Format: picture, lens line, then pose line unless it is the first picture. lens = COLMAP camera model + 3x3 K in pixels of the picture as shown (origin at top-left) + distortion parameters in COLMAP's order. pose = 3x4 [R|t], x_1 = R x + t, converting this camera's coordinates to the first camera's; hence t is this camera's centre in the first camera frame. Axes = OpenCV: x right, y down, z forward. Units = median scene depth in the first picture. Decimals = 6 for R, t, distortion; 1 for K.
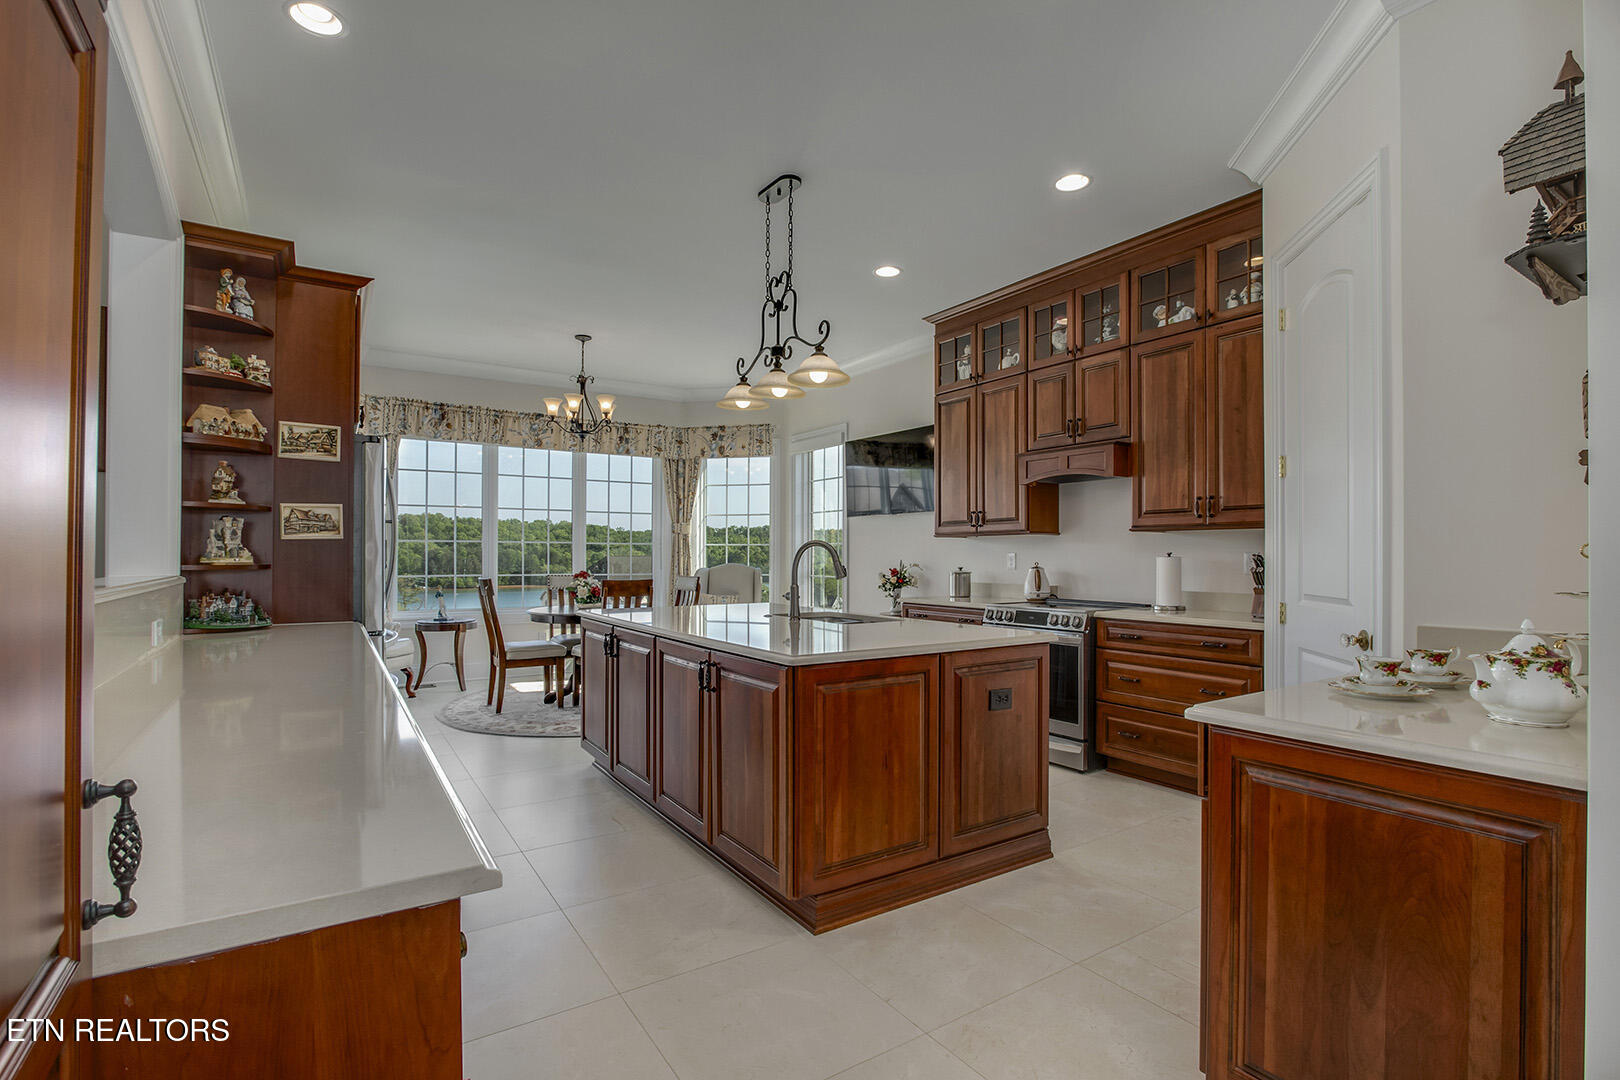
lens RADIAL K [[756.0, 0, 817.2], [0, 756.0, 554.2], [0, 0, 1]] dist [-0.029172, 0.006196]
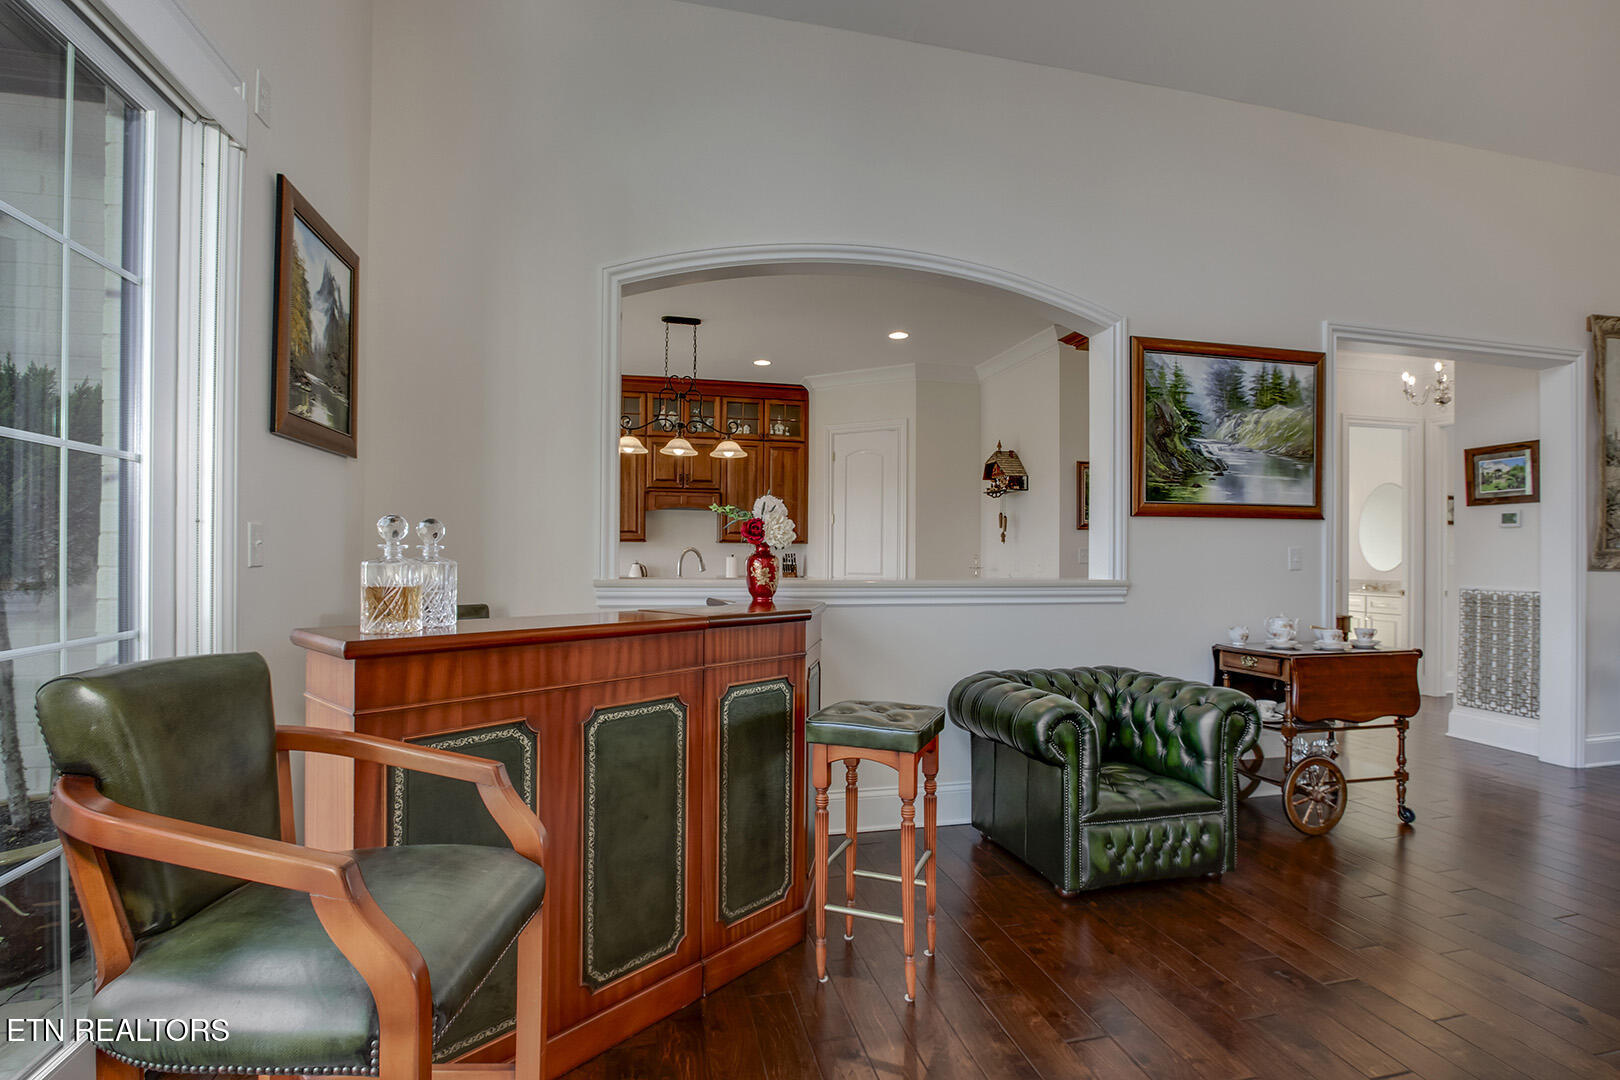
lens RADIAL K [[756.0, 0, 816.8], [0, 756.0, 555.4], [0, 0, 1]] dist [-0.029172, 0.006196]
pose [[0.340044, -0.000837, 0.940409, -1.200641], [-0.006464, 0.999974, 0.003227, -0.007675], [-0.940387, -0.007176, 0.340029, 0.174500]]
